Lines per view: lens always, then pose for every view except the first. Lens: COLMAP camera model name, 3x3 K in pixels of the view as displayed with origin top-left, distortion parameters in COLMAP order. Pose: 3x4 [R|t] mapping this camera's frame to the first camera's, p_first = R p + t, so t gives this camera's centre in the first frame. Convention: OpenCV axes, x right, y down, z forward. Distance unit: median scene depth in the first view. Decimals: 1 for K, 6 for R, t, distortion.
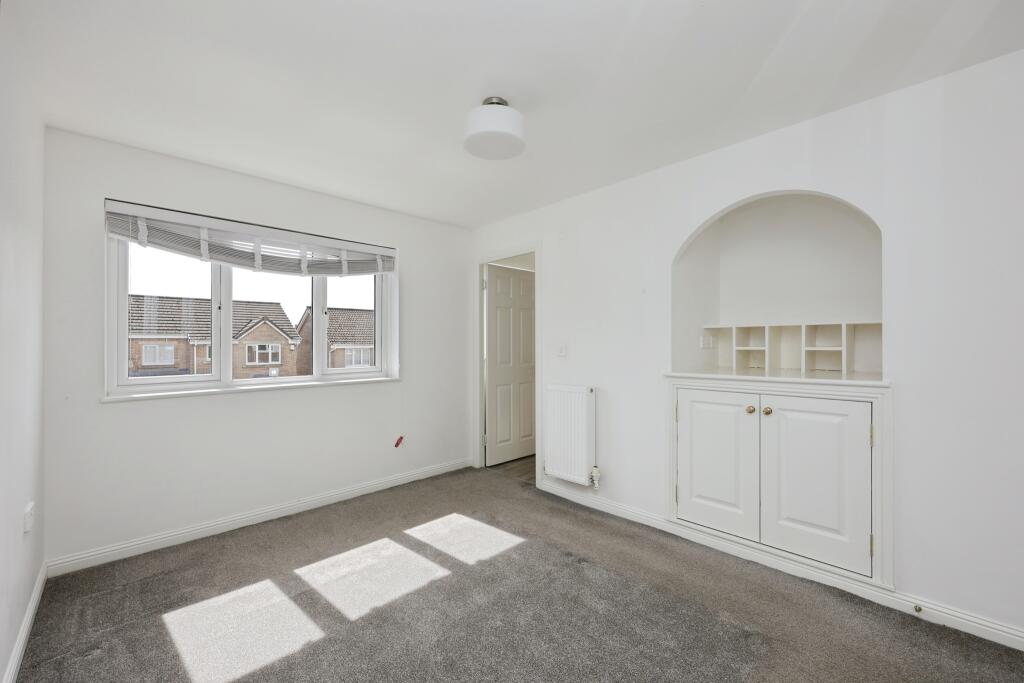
lens RADIAL K [[416.5, 0, 511.3], [0, 416.5, 334.3], [0, 0, 1]] dist [-0.000216, 0.000032]
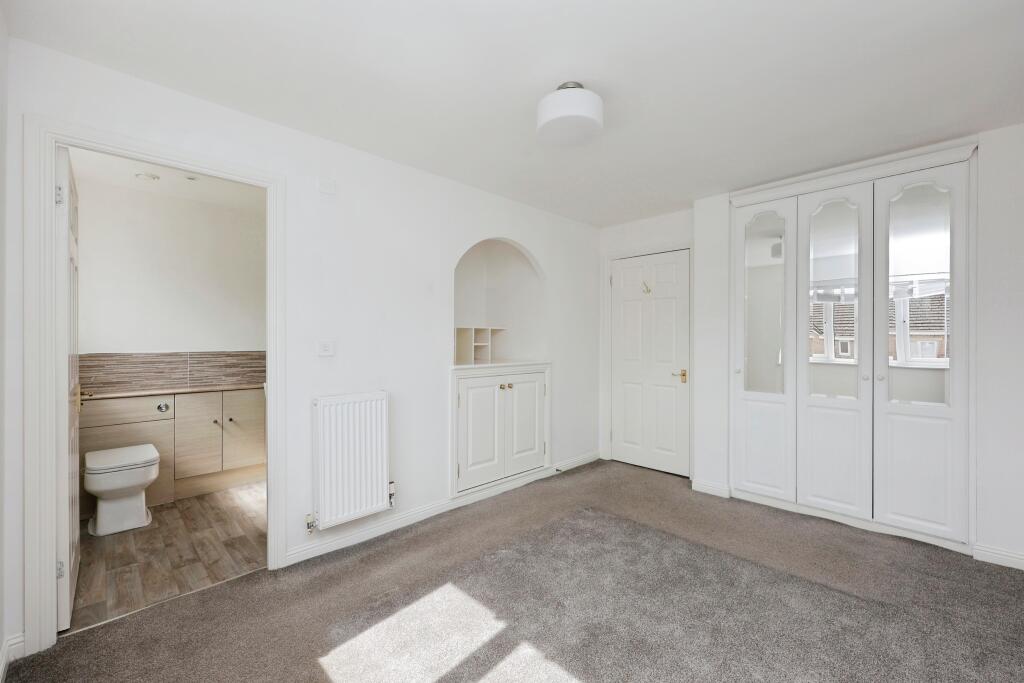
lens RADIAL K [[416.5, 0, 511.3], [0, 416.5, 334.3], [0, 0, 1]] dist [-0.000216, 0.000032]
pose [[-0.010522, 0.023836, 0.999661, -0.804150], [-0.022865, 0.999449, -0.024072, 0.033358], [-0.999683, -0.023110, -0.009971, 0.928272]]
